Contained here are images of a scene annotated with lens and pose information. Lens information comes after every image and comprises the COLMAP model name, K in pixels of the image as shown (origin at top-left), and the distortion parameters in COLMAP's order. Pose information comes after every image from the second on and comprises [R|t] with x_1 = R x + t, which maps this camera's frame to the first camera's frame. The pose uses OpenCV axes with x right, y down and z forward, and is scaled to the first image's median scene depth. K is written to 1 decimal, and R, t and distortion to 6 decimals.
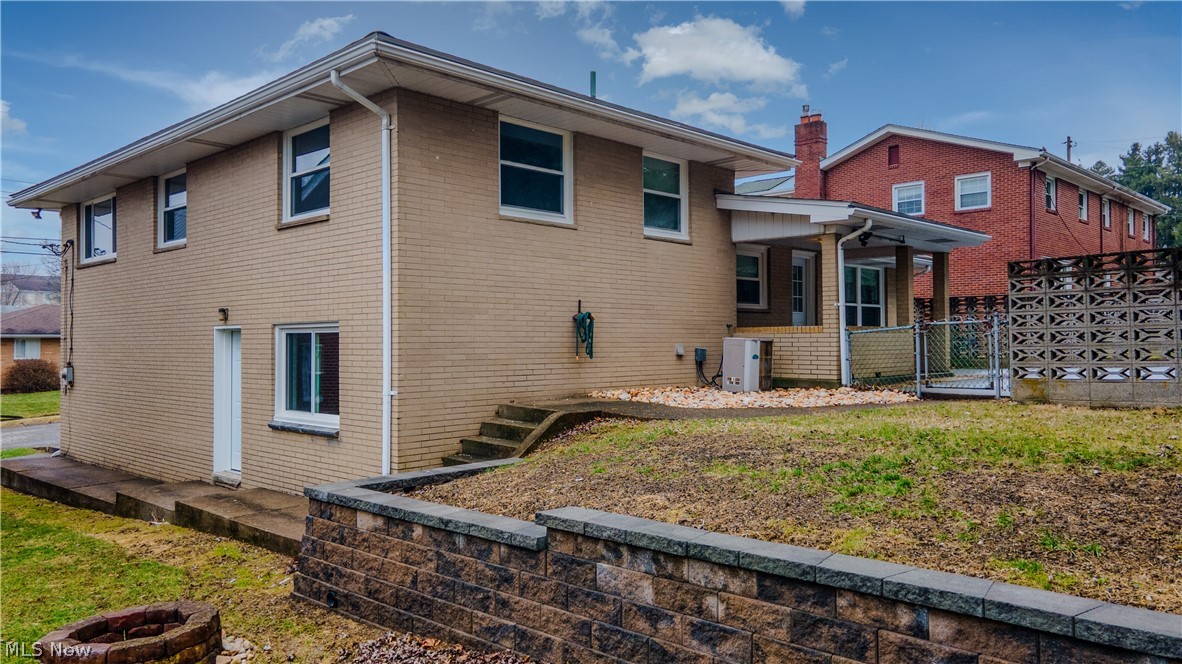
lens RADIAL K [[863.3, 0, 590.7], [0, 863.3, 324.6], [0, 0, 1]] dist [0.017868, 0.044777]
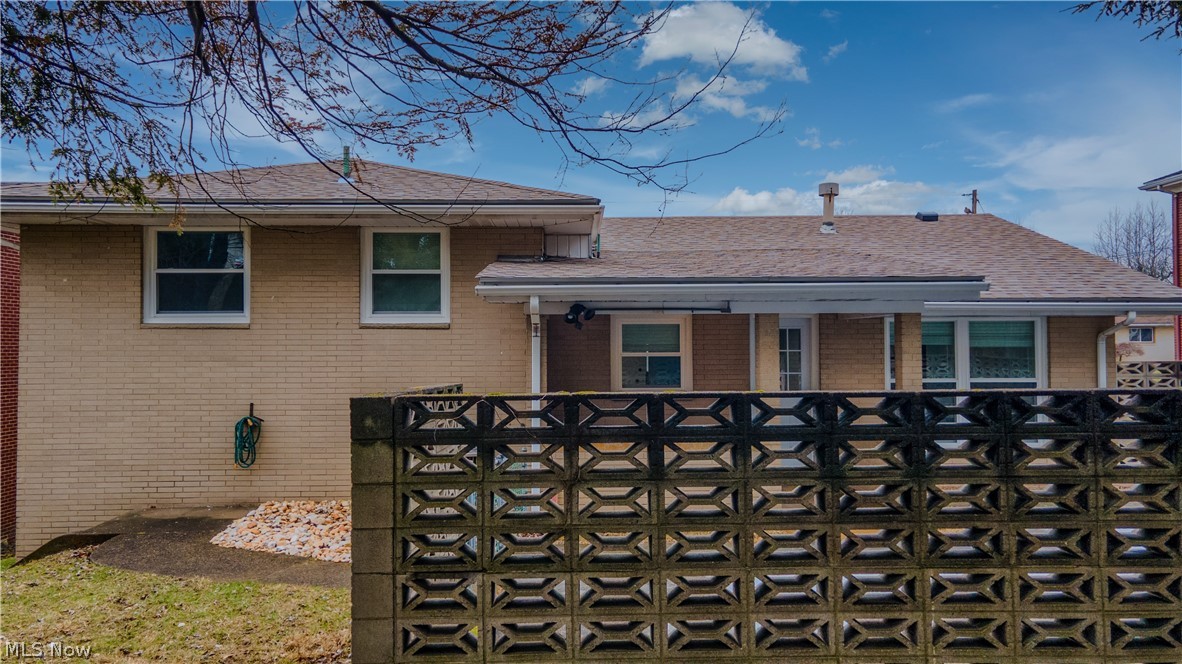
lens RADIAL K [[863.3, 0, 589.4], [0, 863.3, 342.2], [0, 0, 1]] dist [0.017868, 0.044777]
pose [[0.697428, -0.032028, -0.715939, 0.991132], [0.015863, 0.999446, -0.029258, -0.065811], [0.716480, 0.009048, 0.697549, 0.646293]]
